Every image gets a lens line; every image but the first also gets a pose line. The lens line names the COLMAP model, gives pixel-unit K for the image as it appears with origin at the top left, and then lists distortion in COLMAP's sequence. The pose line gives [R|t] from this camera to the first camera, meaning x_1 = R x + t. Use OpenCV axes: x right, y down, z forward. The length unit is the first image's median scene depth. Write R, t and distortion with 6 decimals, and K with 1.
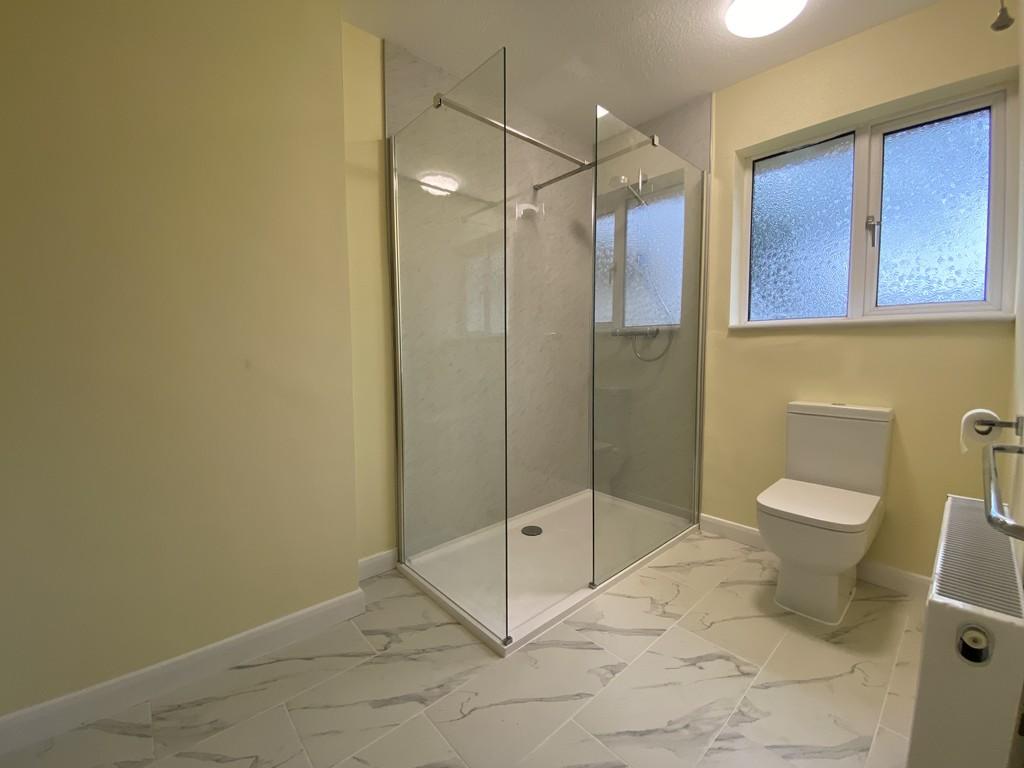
lens RADIAL K [[426.9, 0, 511.0], [0, 426.9, 379.1], [0, 0, 1]] dist [-0.001297, -0.000264]
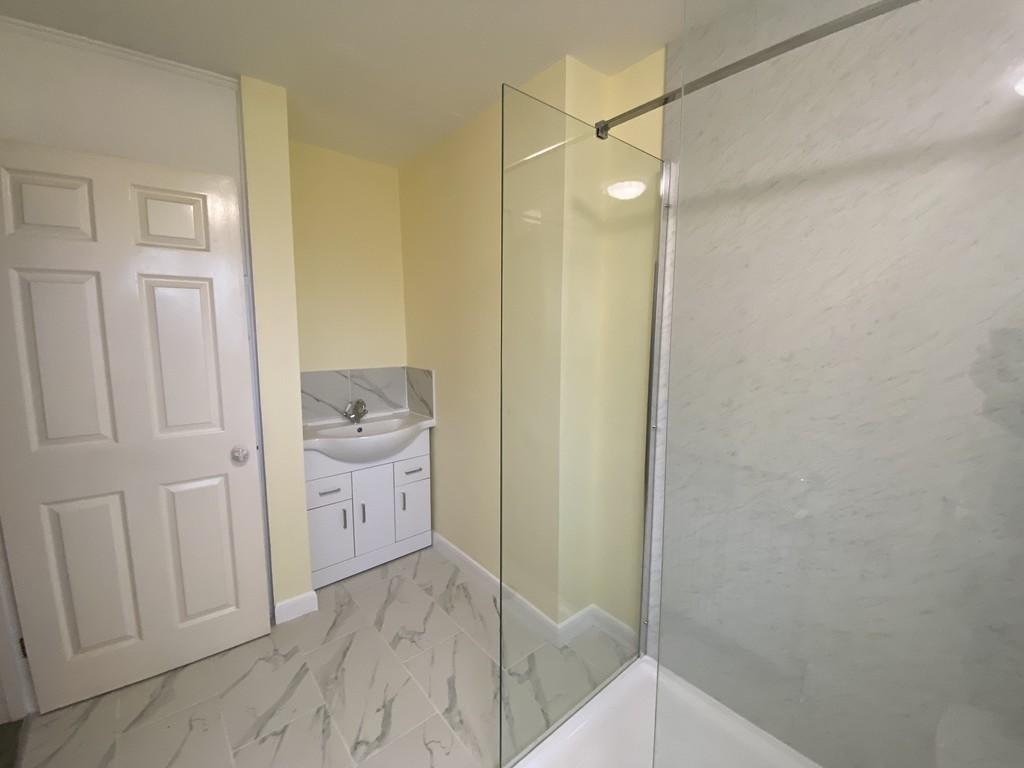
lens RADIAL K [[426.9, 0, 511.0], [0, 426.9, 382.7], [0, 0, 1]] dist [-0.001297, -0.000264]
pose [[-0.044788, 0.124653, -0.991189, 0.825435], [-0.076889, 0.988811, 0.127829, -0.322577], [0.996033, 0.081937, -0.034702, 1.075301]]
